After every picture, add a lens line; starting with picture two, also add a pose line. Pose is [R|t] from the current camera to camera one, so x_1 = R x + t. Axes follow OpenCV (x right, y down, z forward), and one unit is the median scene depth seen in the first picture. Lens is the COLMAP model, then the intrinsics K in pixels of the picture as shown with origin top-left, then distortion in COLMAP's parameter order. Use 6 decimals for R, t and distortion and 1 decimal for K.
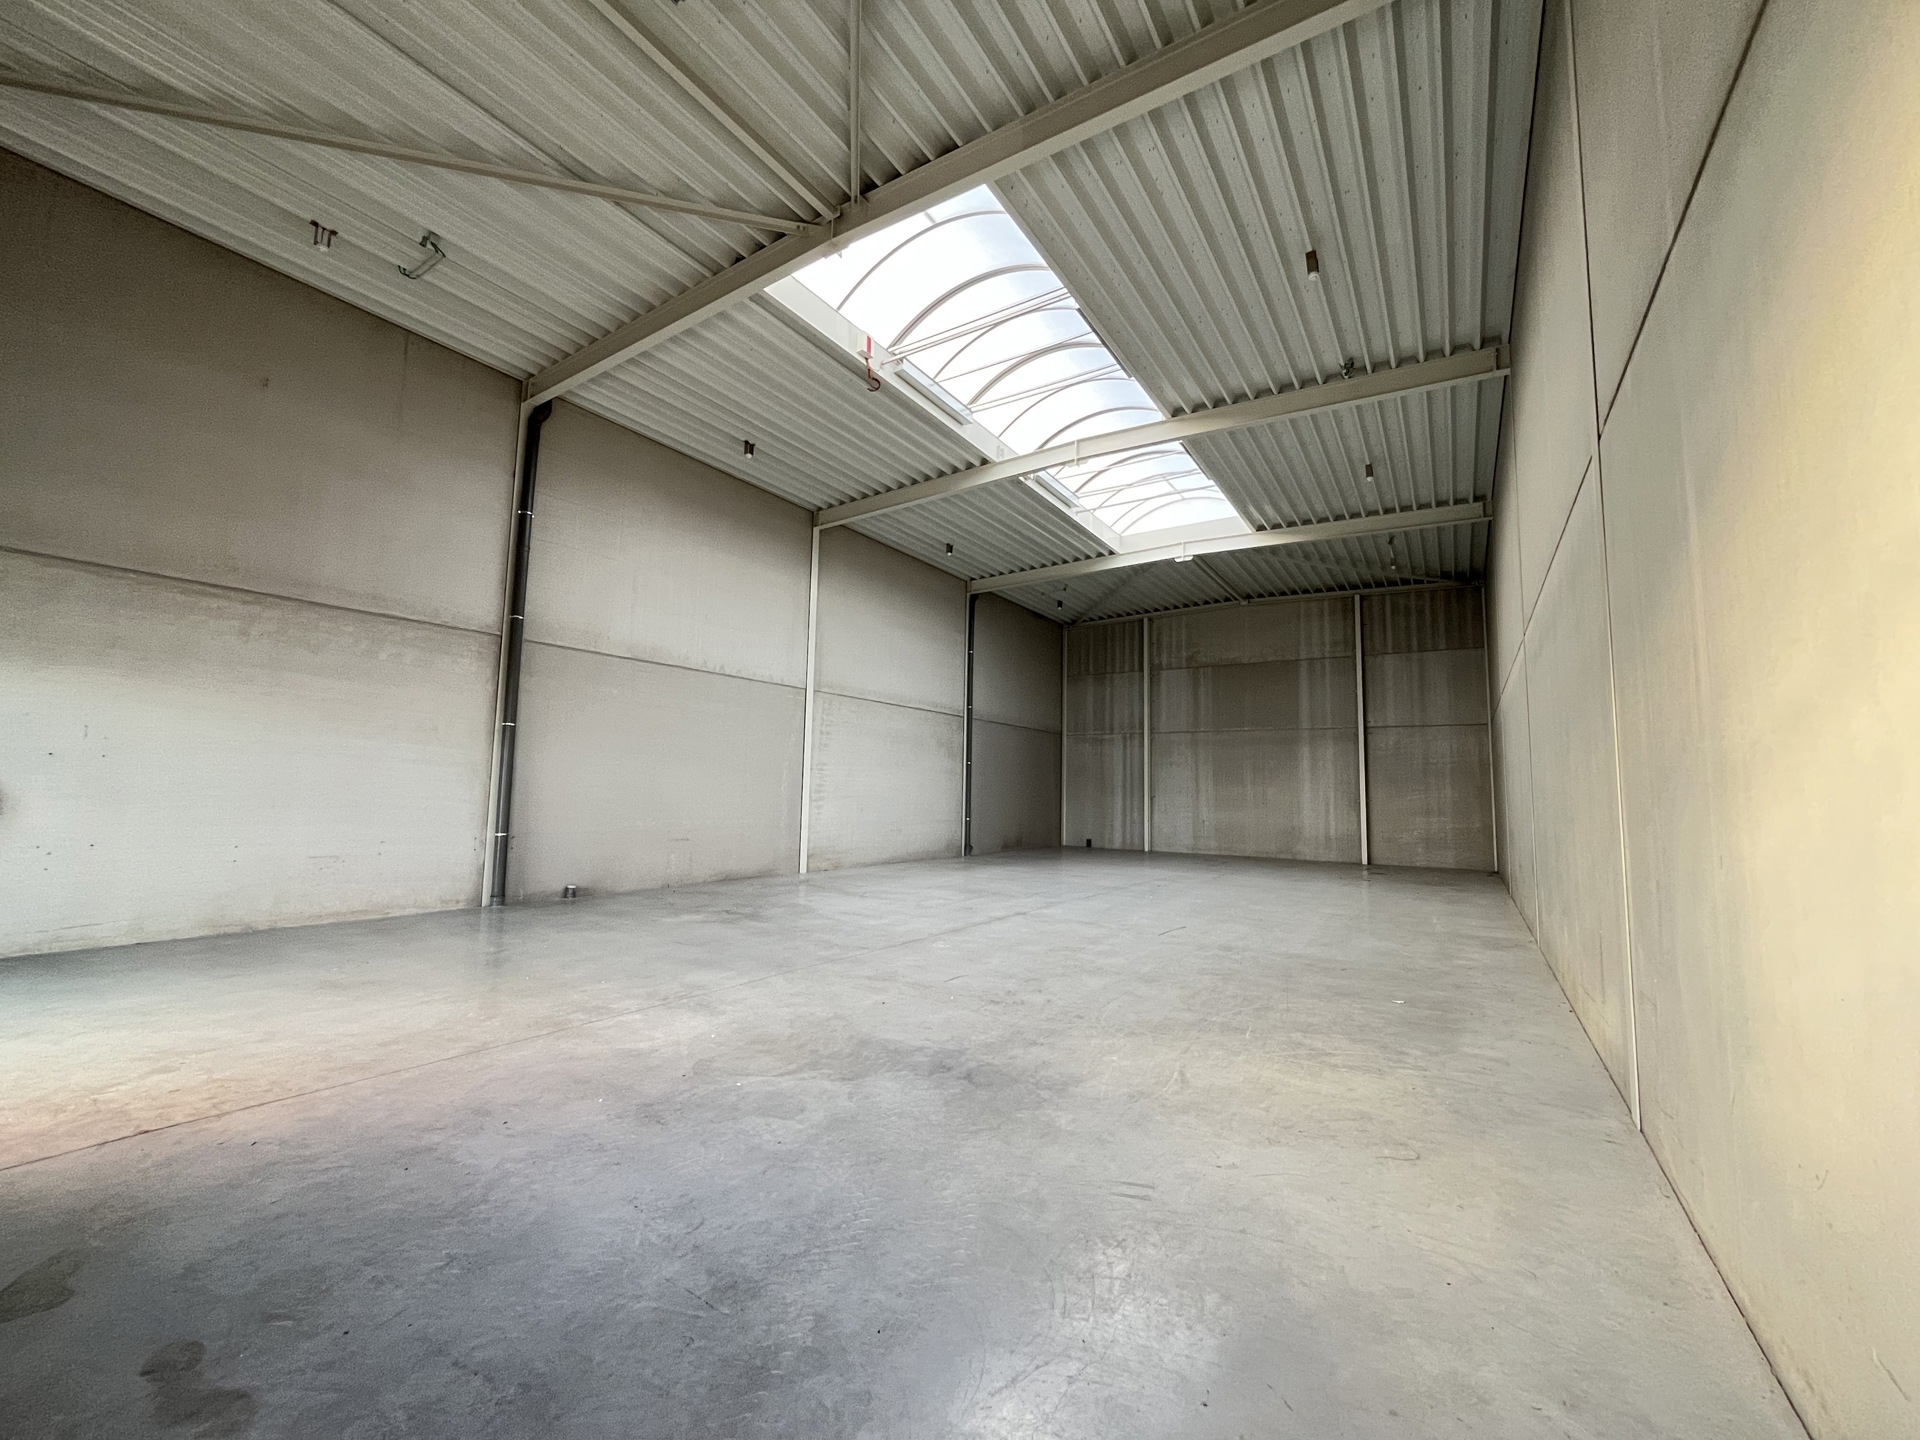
lens RADIAL K [[771.2, 0, 960.0], [0, 771.2, 720.0], [0, 0, 1]] dist [-0.001978, -0.000223]
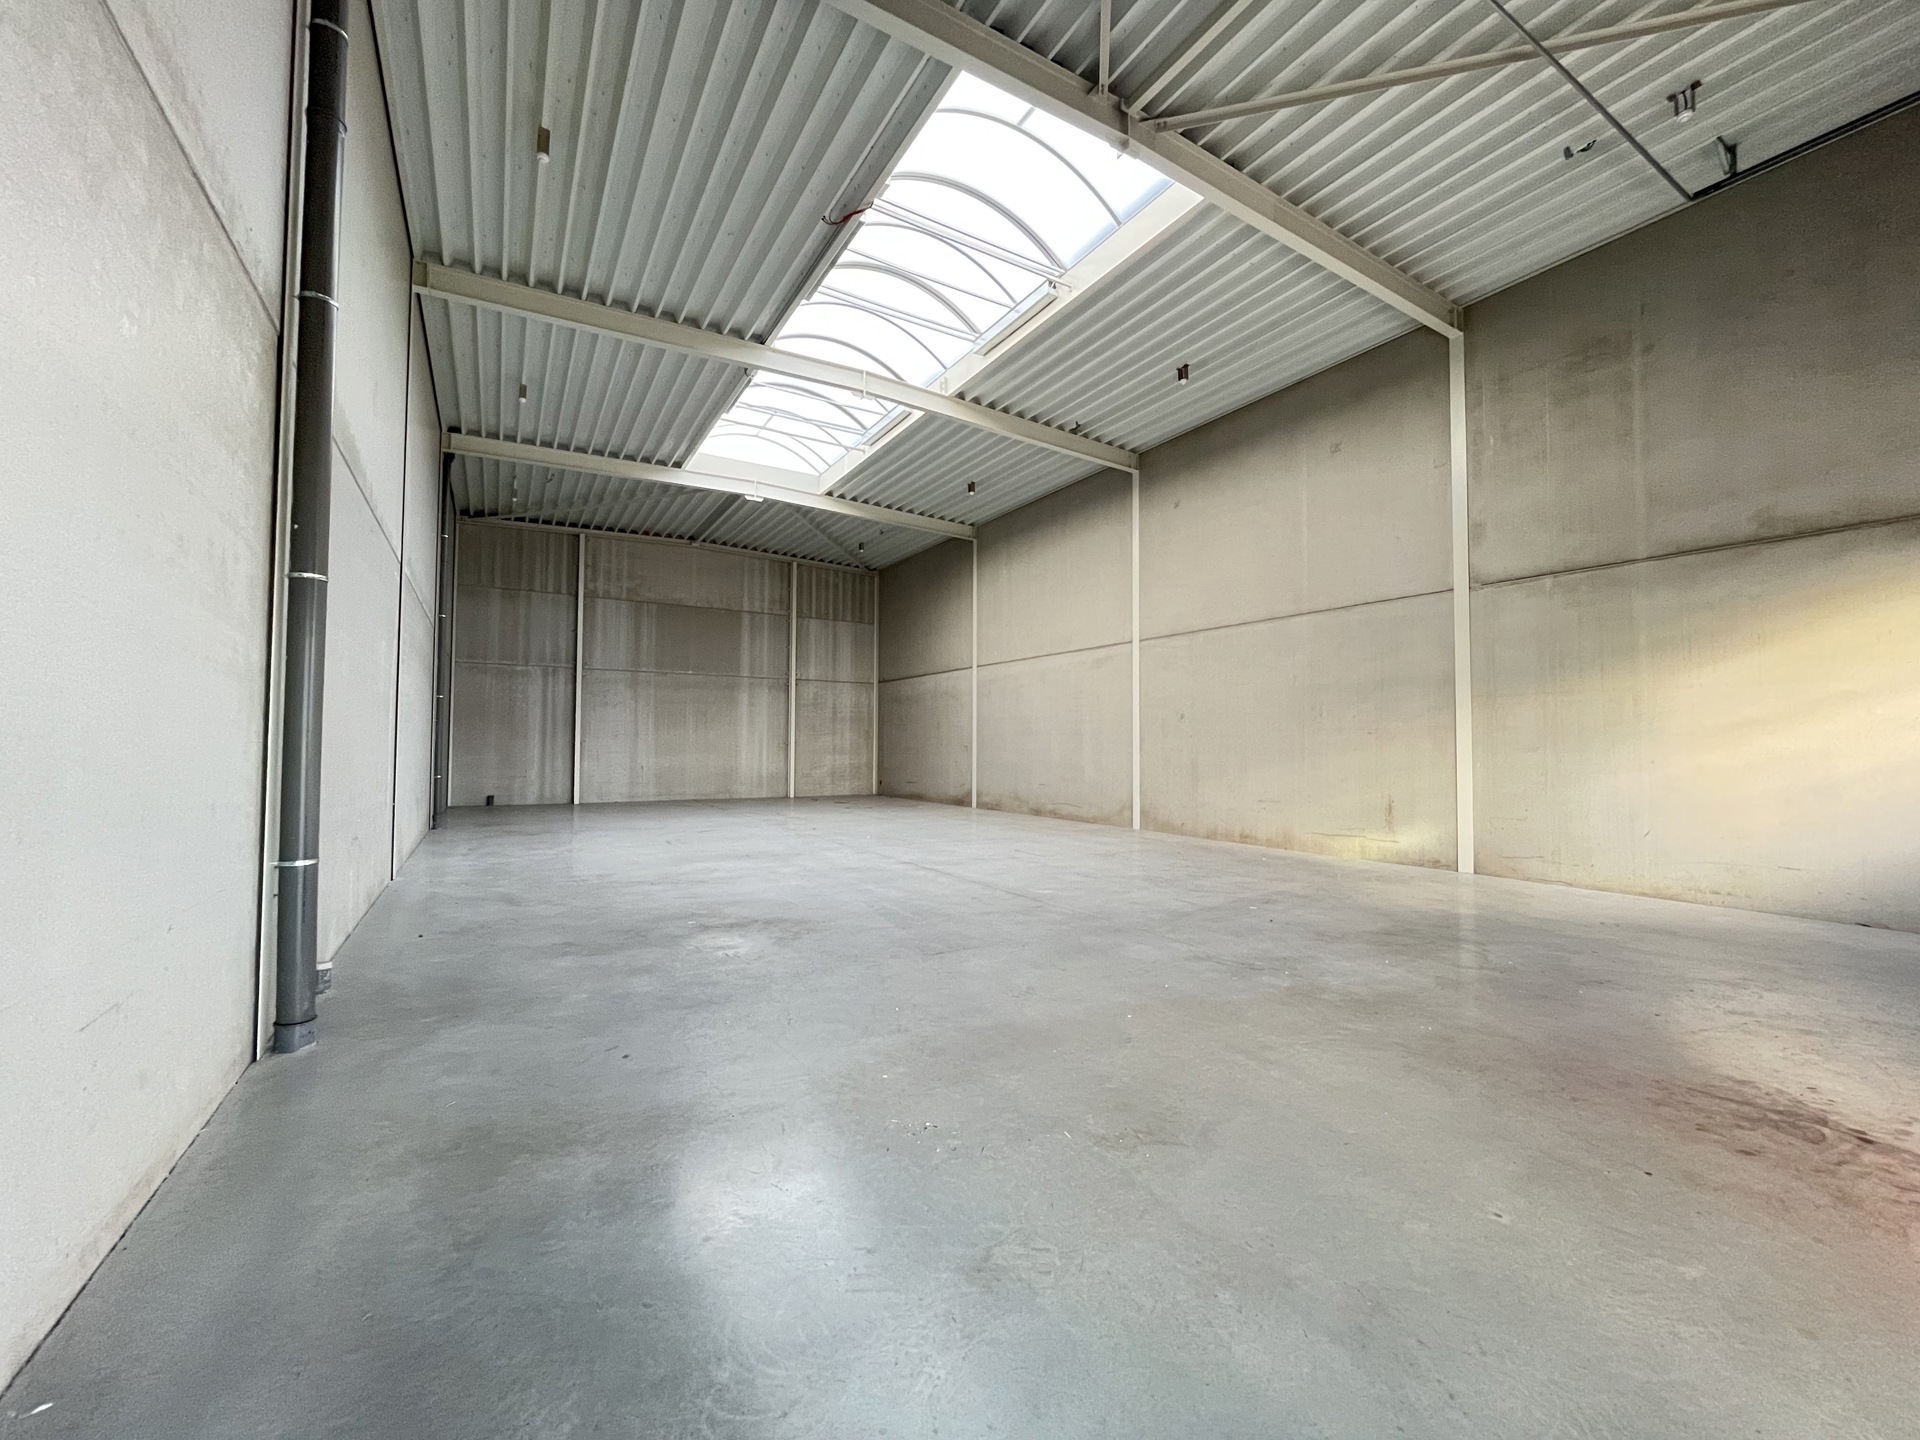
lens RADIAL K [[771.2, 0, 960.0], [0, 771.2, 720.0], [0, 0, 1]] dist [-0.001978, -0.000223]
pose [[0.440123, 0.013126, 0.897842, -0.449677], [-0.081940, 0.996308, 0.025601, 0.022875], [-0.894191, -0.084837, 0.439574, 0.305889]]
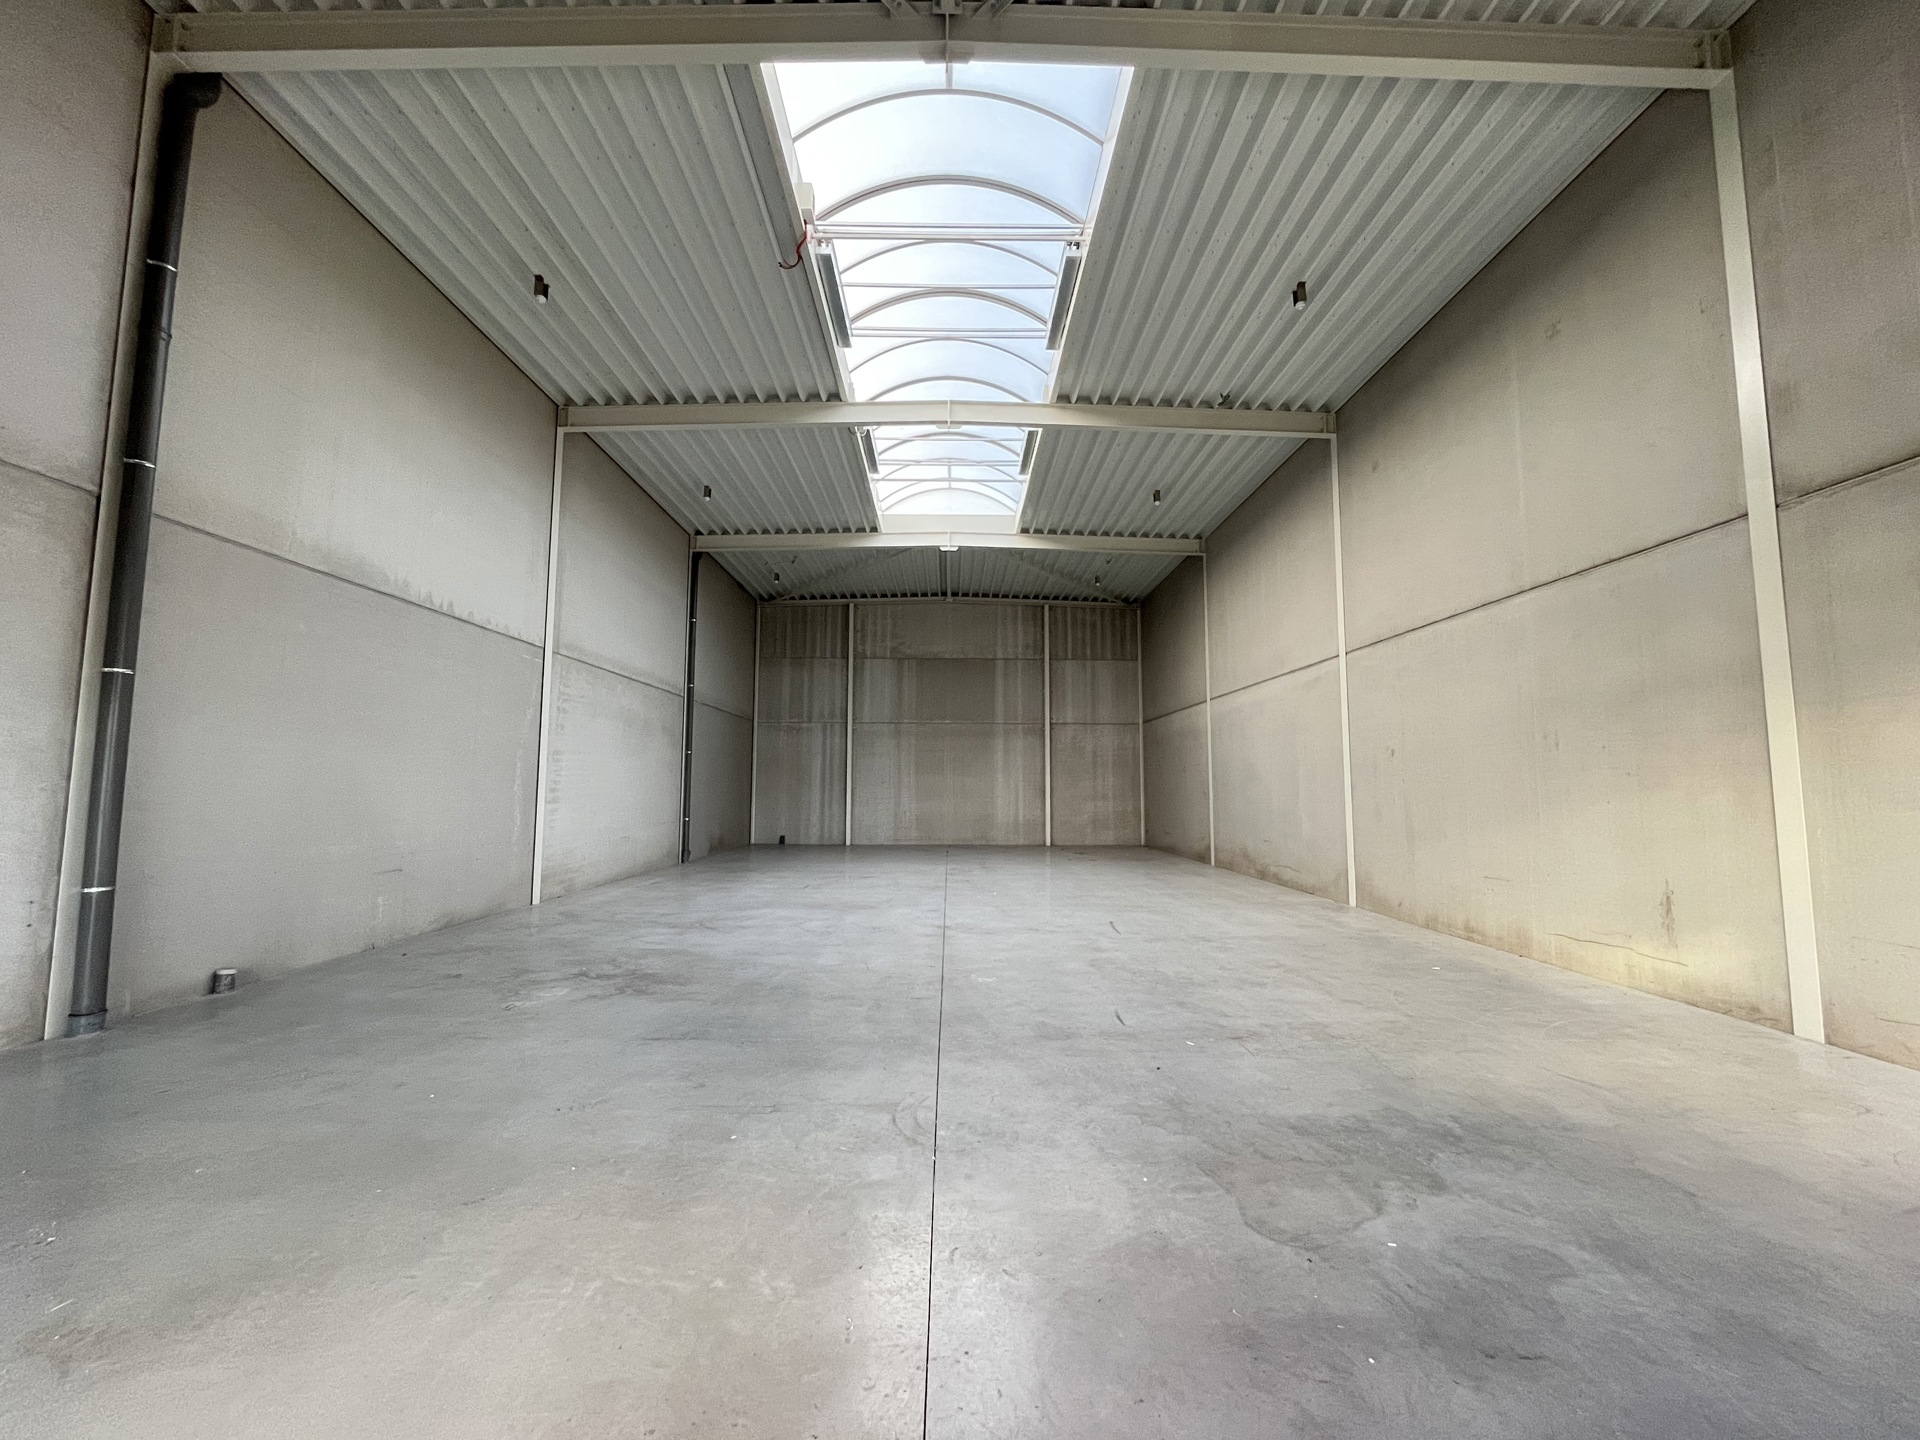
lens RADIAL K [[771.2, 0, 960.0], [0, 771.2, 720.0], [0, 0, 1]] dist [-0.001978, -0.000223]
pose [[0.834911, 0.031737, 0.549469, -0.226015], [-0.039036, 0.999237, 0.001599, 0.008587], [-0.548999, -0.022784, 0.835512, 0.153880]]
